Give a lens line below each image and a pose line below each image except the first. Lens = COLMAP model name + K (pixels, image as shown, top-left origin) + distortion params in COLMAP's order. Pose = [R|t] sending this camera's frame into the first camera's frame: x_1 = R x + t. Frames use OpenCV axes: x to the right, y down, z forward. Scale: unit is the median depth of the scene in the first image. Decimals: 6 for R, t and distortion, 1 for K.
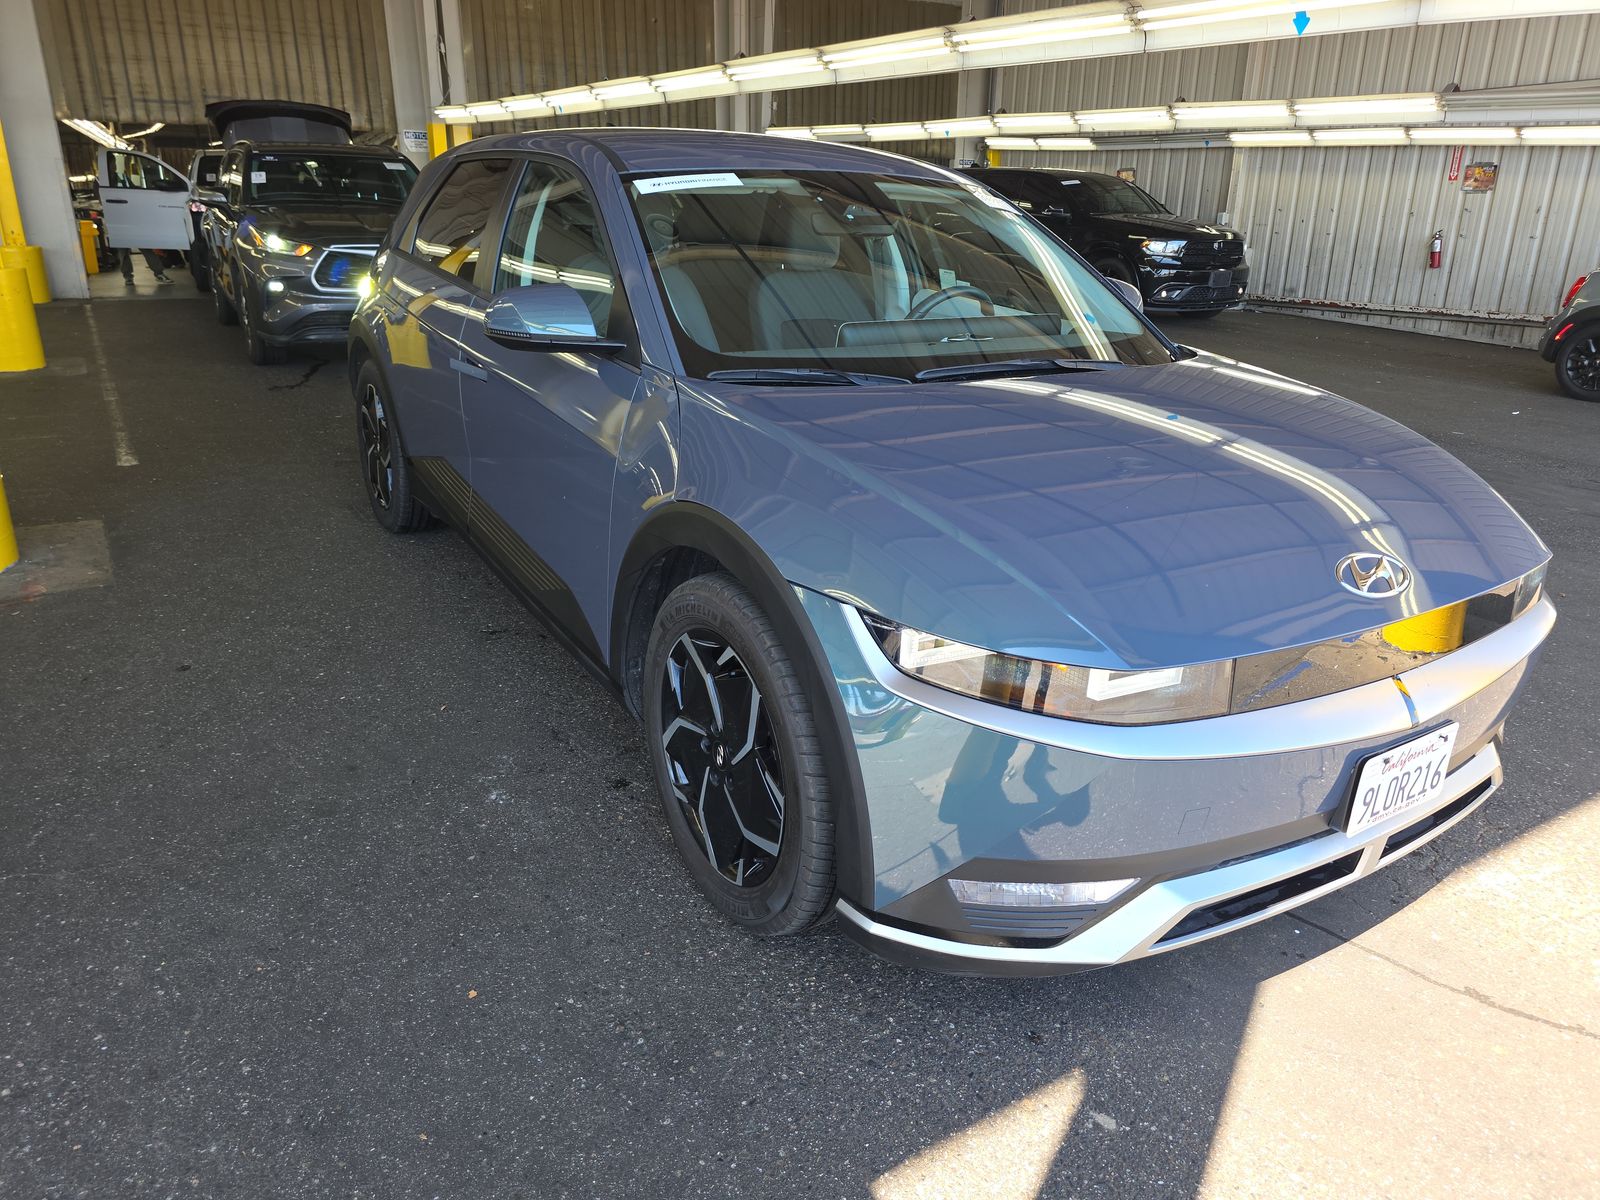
lens RADIAL K [[1102.2, 0, 800.0], [0, 1102.2, 600.0], [0, 0, 1]] dist [0.046183, -0.044648]
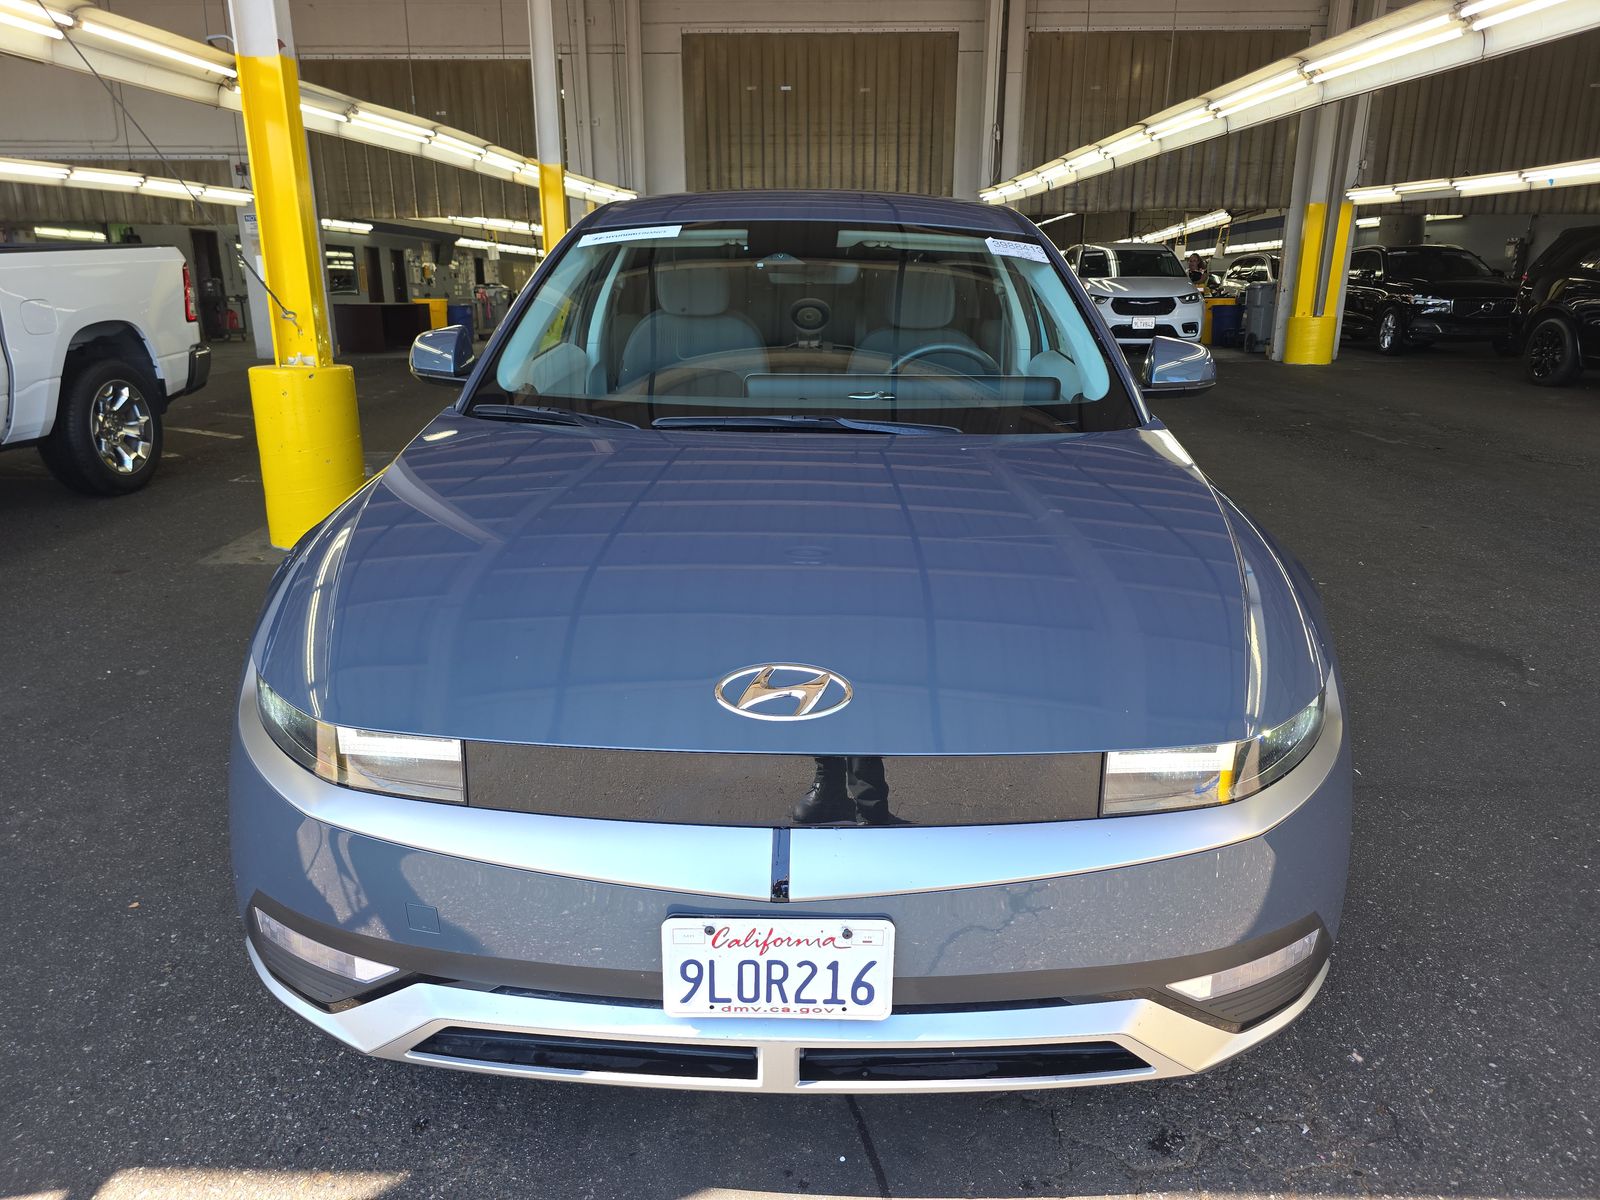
lens RADIAL K [[1102.2, 0, 800.0], [0, 1102.2, 600.0], [0, 0, 1]] dist [0.046183, -0.044648]
pose [[0.830037, 0.141297, -0.539513, 0.167705], [-0.176752, 0.984153, -0.014184, -0.013931], [0.528960, 0.107133, 0.841858, 0.064242]]
